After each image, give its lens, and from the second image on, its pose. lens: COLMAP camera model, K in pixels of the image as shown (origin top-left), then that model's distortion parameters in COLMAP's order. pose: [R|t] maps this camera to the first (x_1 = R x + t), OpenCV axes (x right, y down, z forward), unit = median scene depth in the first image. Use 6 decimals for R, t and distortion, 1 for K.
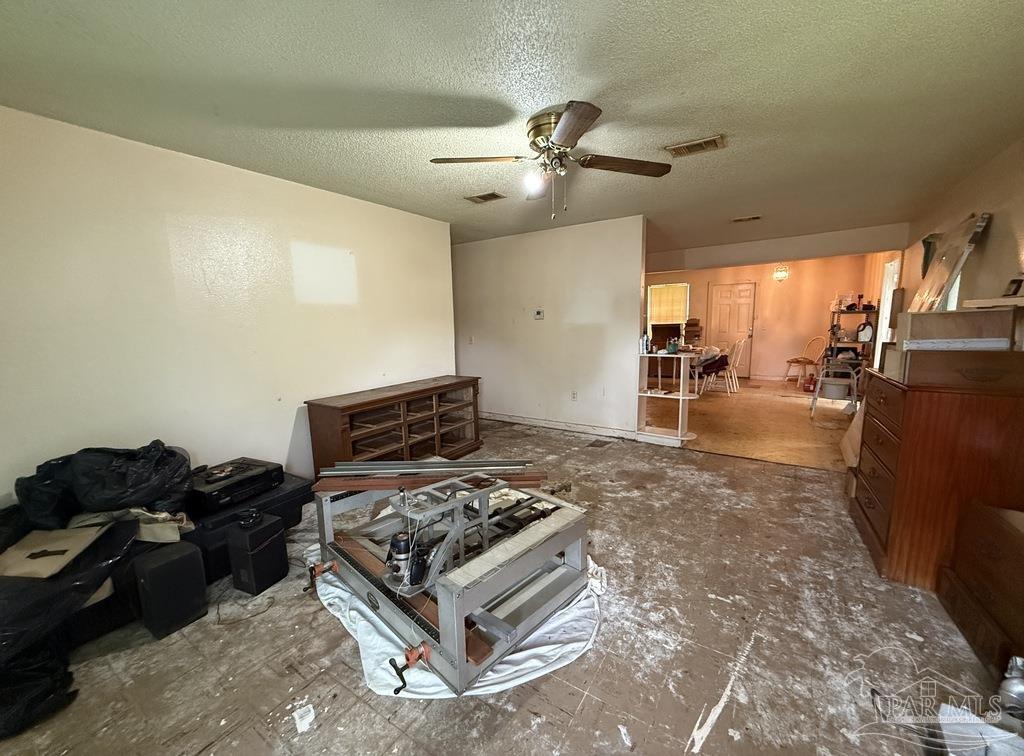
lens RADIAL K [[409.2, 0, 515.6], [0, 409.2, 379.1], [0, 0, 1]] dist [0.001718, -0.000522]
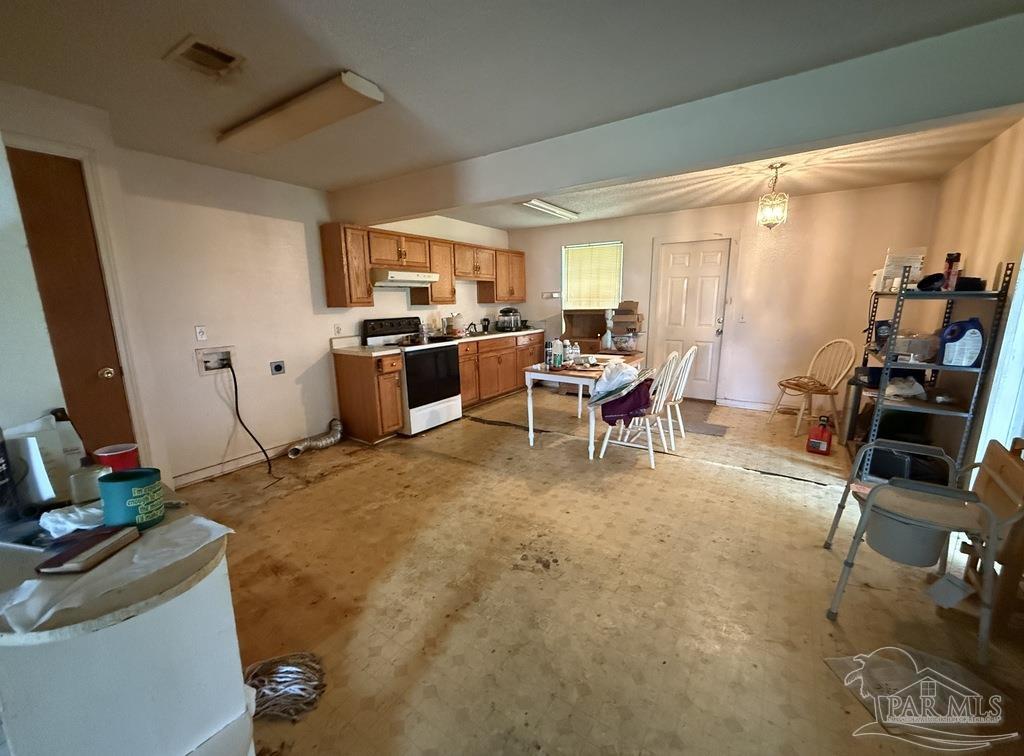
lens RADIAL K [[409.2, 0, 504.7], [0, 409.2, 381.2], [0, 0, 1]] dist [0.001718, -0.000522]
pose [[0.999727, 0.002262, -0.023252, 0.316981], [-0.000694, 0.997738, 0.067216, -0.083505], [0.023352, -0.067181, 0.997467, 0.457195]]
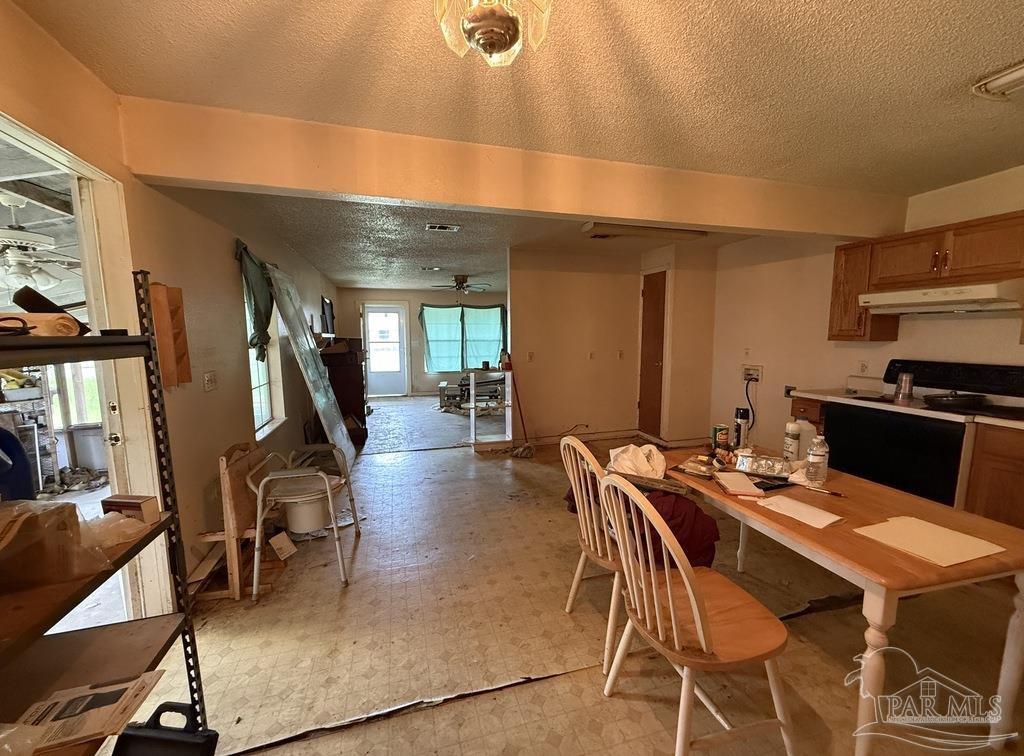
lens RADIAL K [[409.2, 0, 509.7], [0, 409.2, 377.6], [0, 0, 1]] dist [0.001718, -0.000522]
pose [[-0.658121, 0.098674, -0.746418, 0.660196], [-0.088287, 0.974422, 0.206659, -0.159900], [0.747718, 0.201905, -0.632576, 0.976819]]
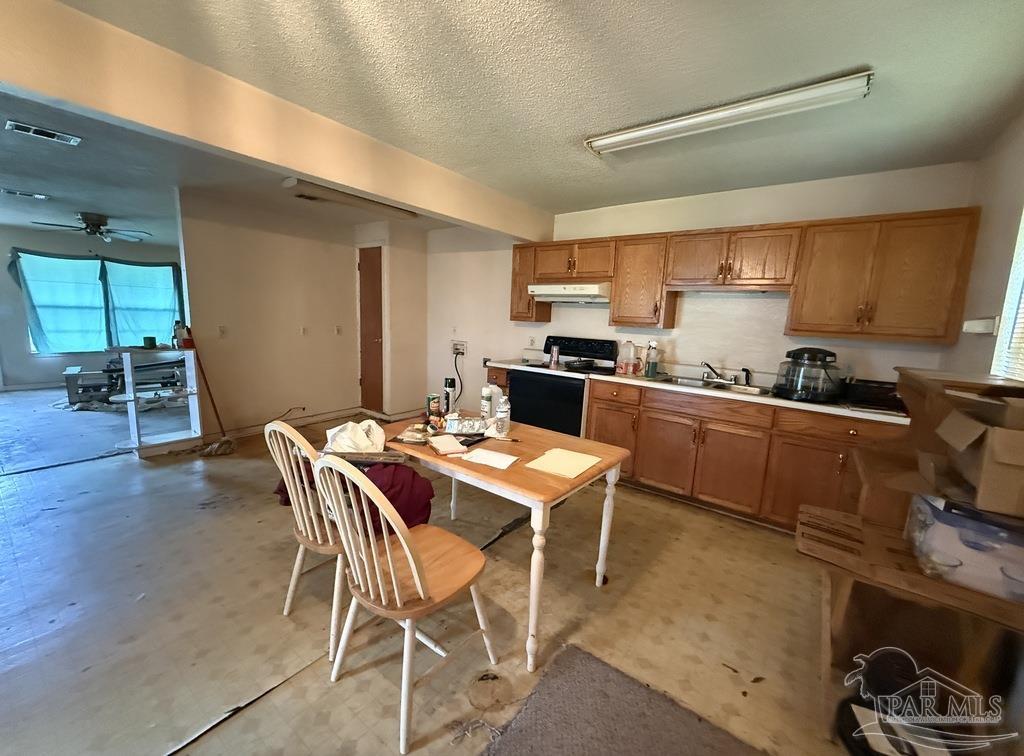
lens RADIAL K [[409.2, 0, 511.2], [0, 409.2, 378.9], [0, 0, 1]] dist [0.001718, -0.000522]
pose [[-0.064319, 0.166954, -0.983865, 0.656839], [-0.172920, 0.969127, 0.175758, -0.158952], [0.982833, 0.181435, -0.033464, 0.979989]]
